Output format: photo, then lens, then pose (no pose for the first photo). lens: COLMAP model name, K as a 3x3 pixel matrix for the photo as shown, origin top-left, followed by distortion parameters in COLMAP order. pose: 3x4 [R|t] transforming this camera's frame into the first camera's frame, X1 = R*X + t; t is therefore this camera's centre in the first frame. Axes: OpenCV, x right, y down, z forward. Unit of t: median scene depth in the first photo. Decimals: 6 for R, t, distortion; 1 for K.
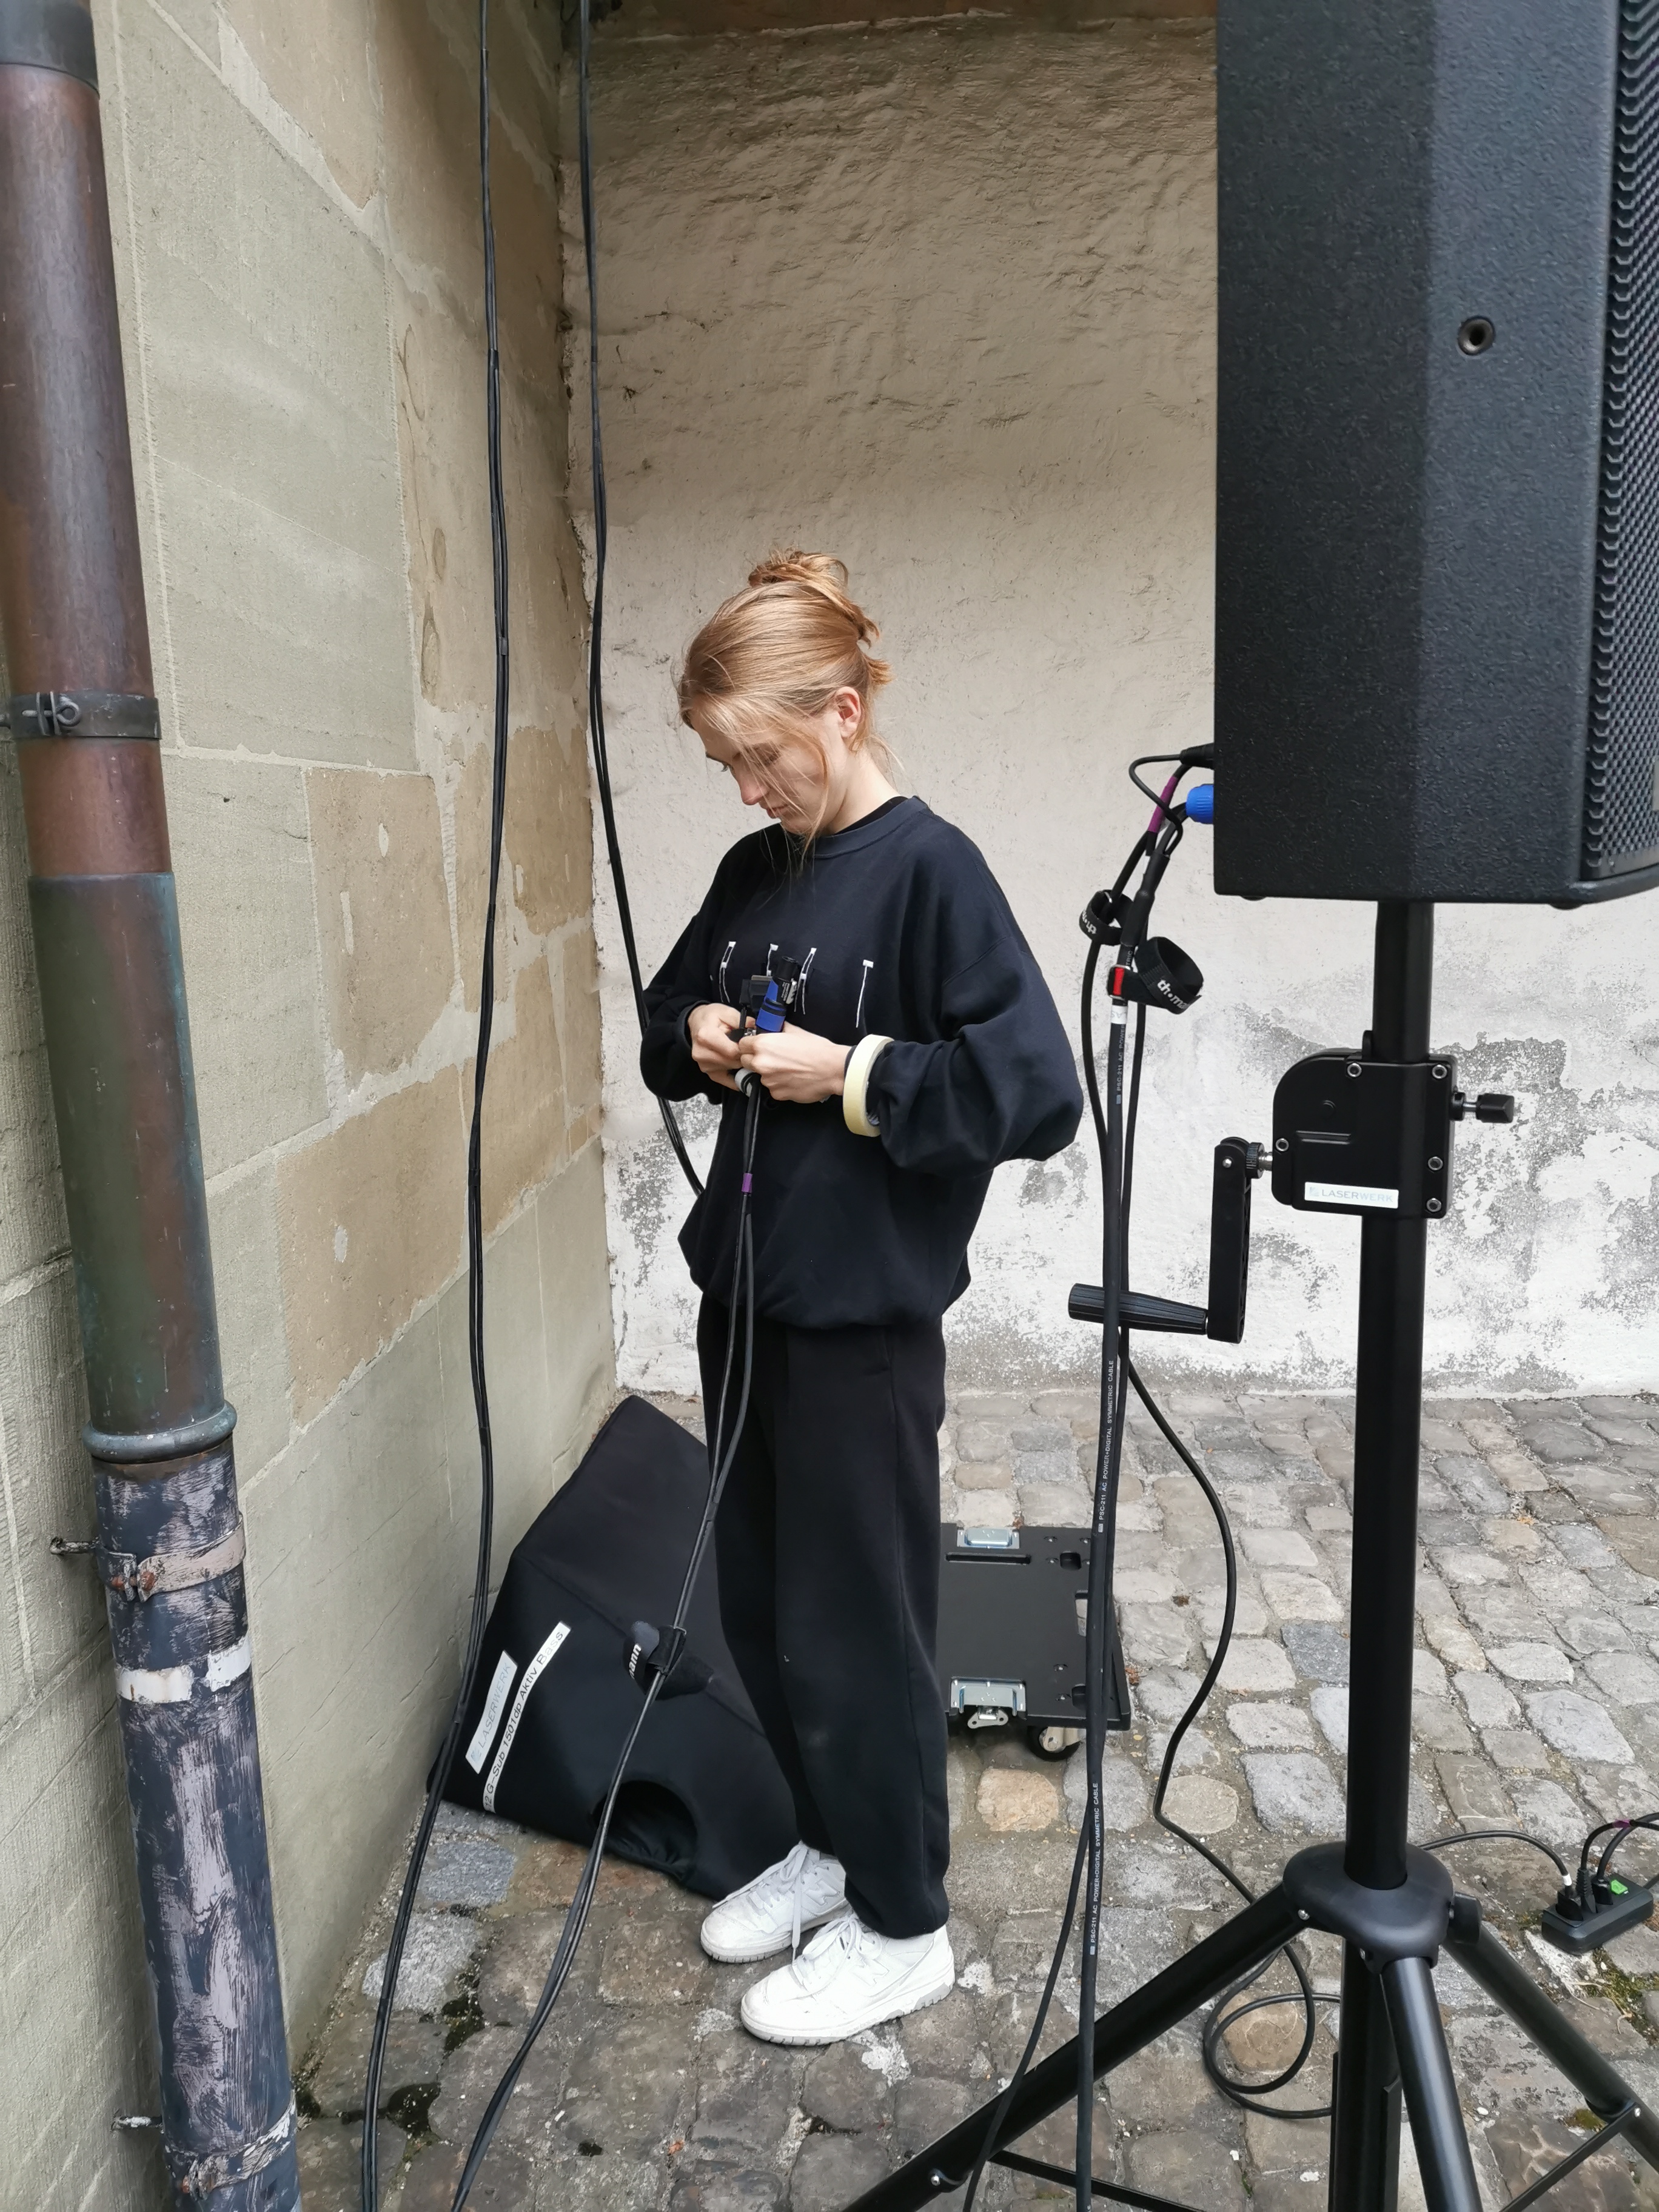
lens RADIAL K [[1701.0, 0, 836.1], [0, 1701.0, 1125.6], [0, 0, 1]] dist [0.069600, -0.105544]
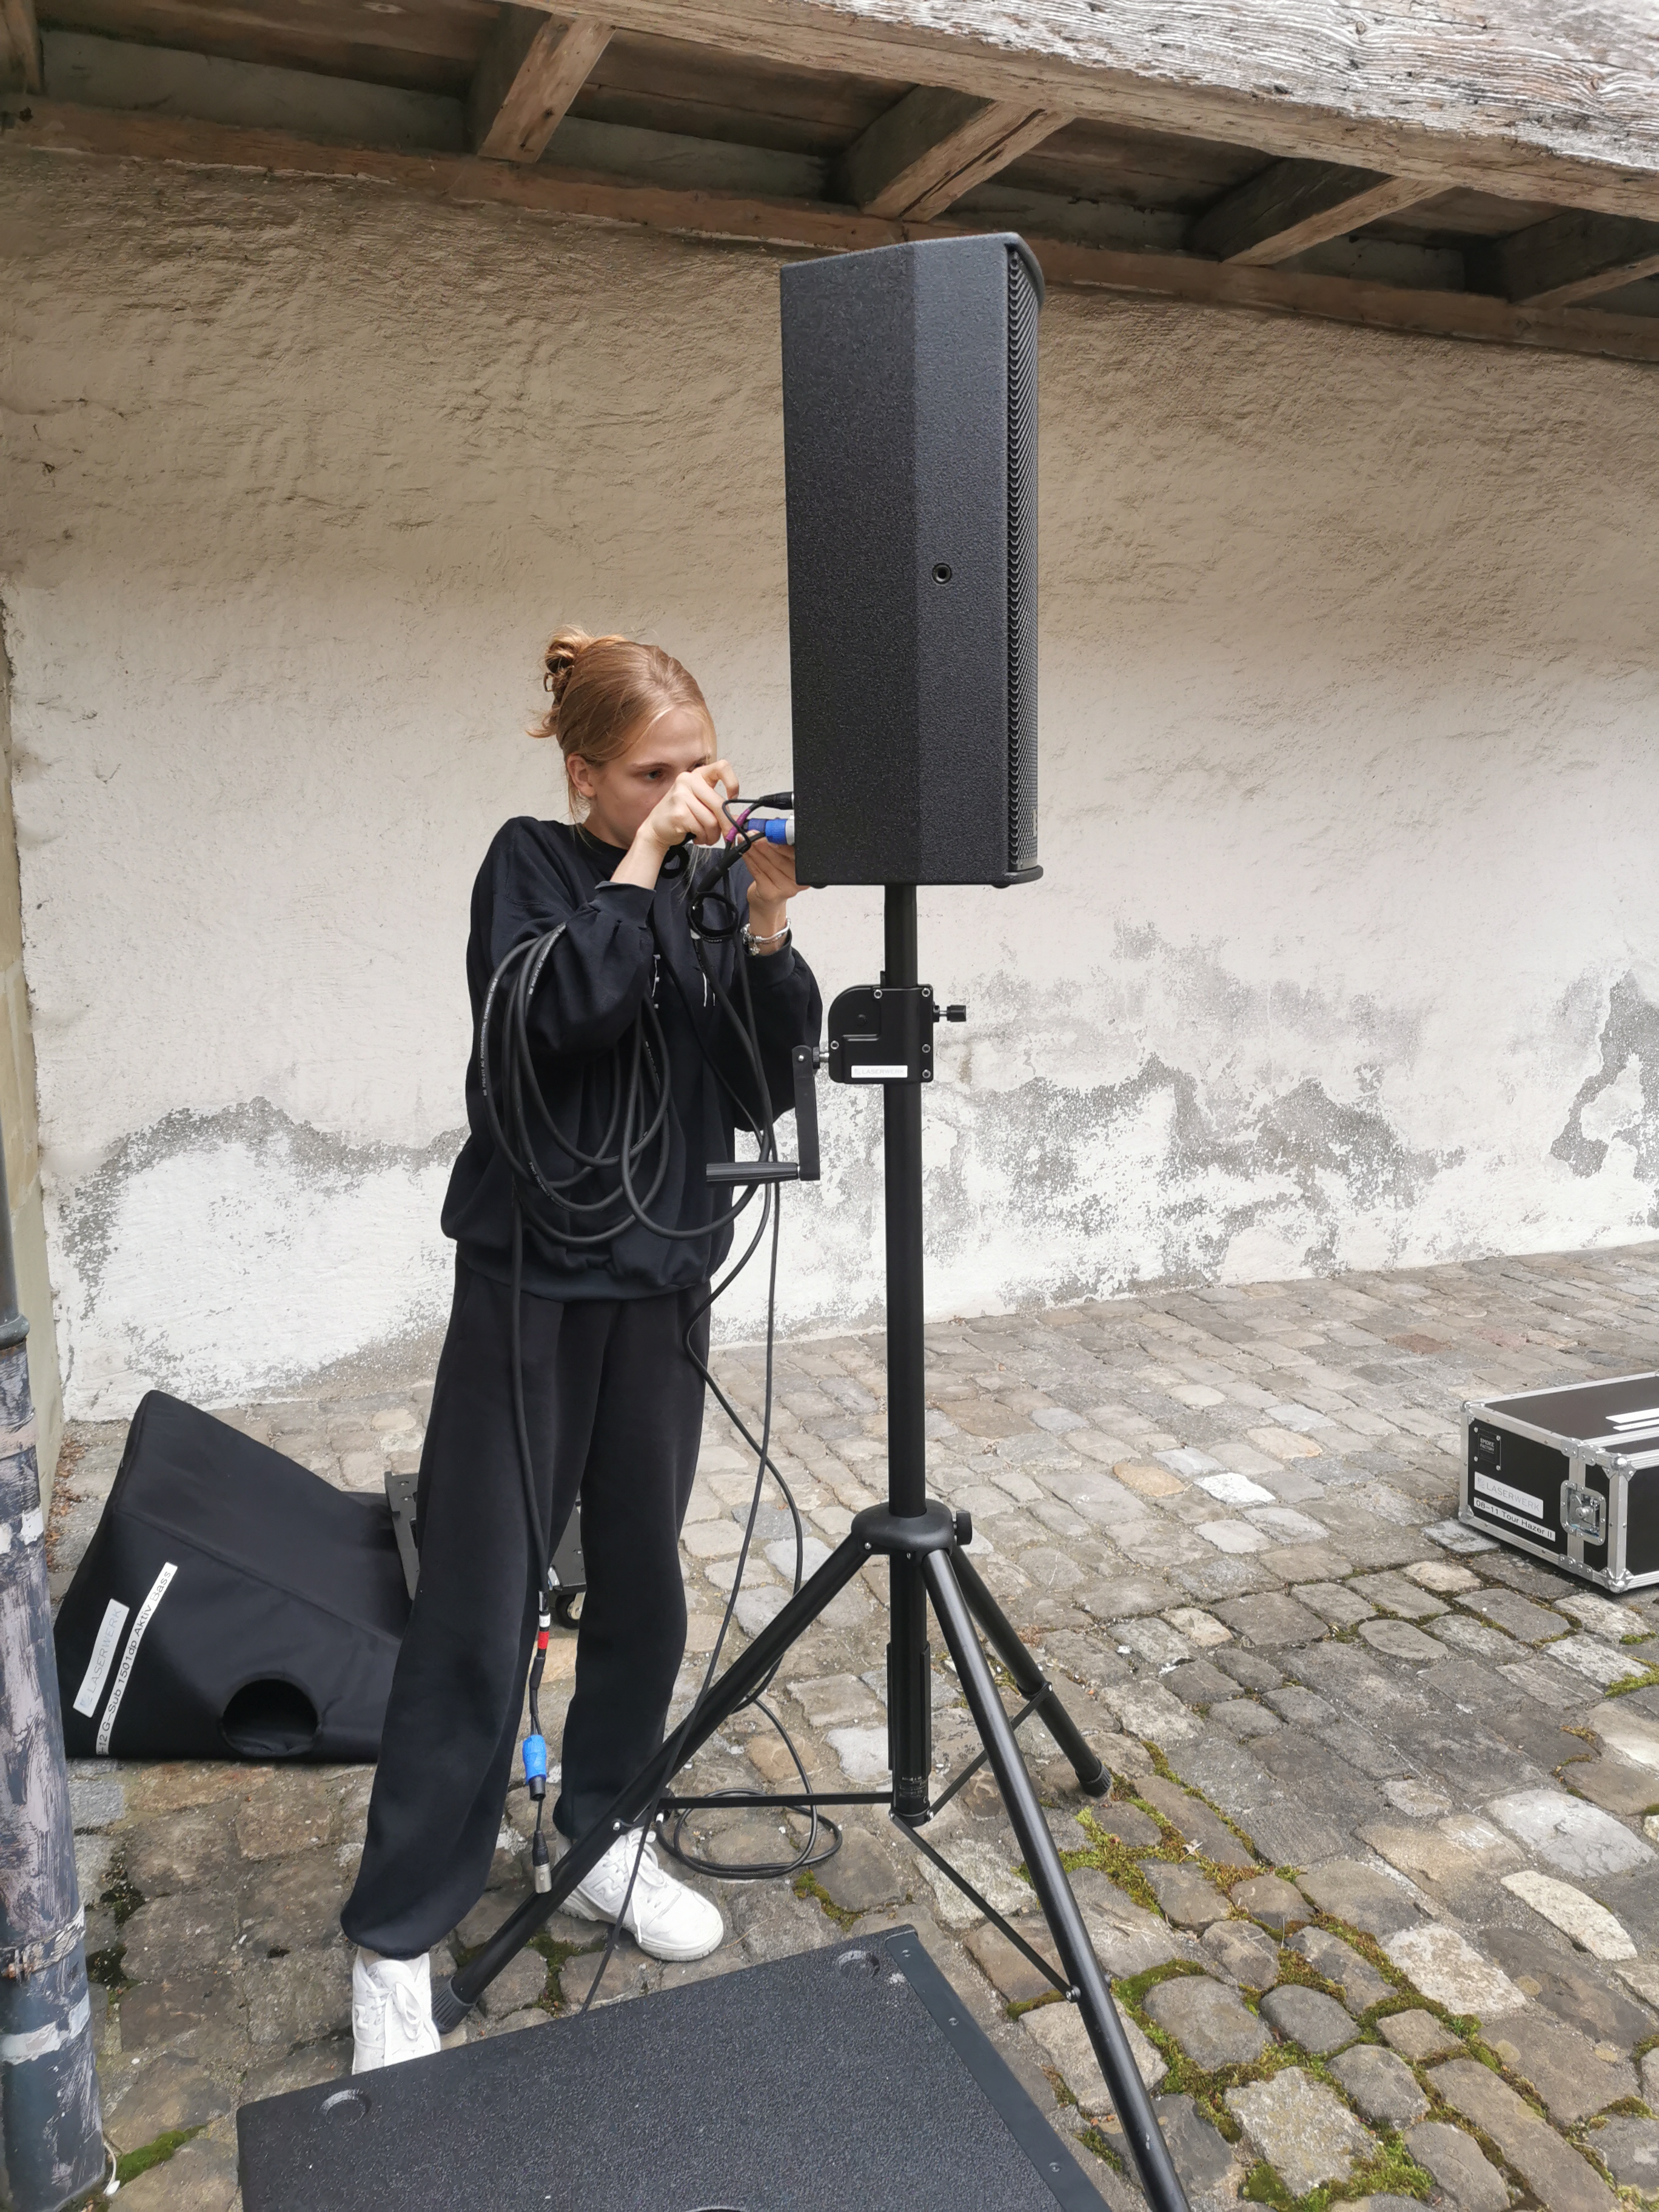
lens RADIAL K [[1700.0, 0, 842.2], [0, 1700.0, 1115.0], [0, 0, 1]] dist [0.068777, -0.105889]
pose [[0.913309, -0.052715, 0.403840, -0.126393], [0.071509, 0.996940, -0.031587, 0.042502], [-0.400939, 0.057726, 0.914284, -0.151458]]
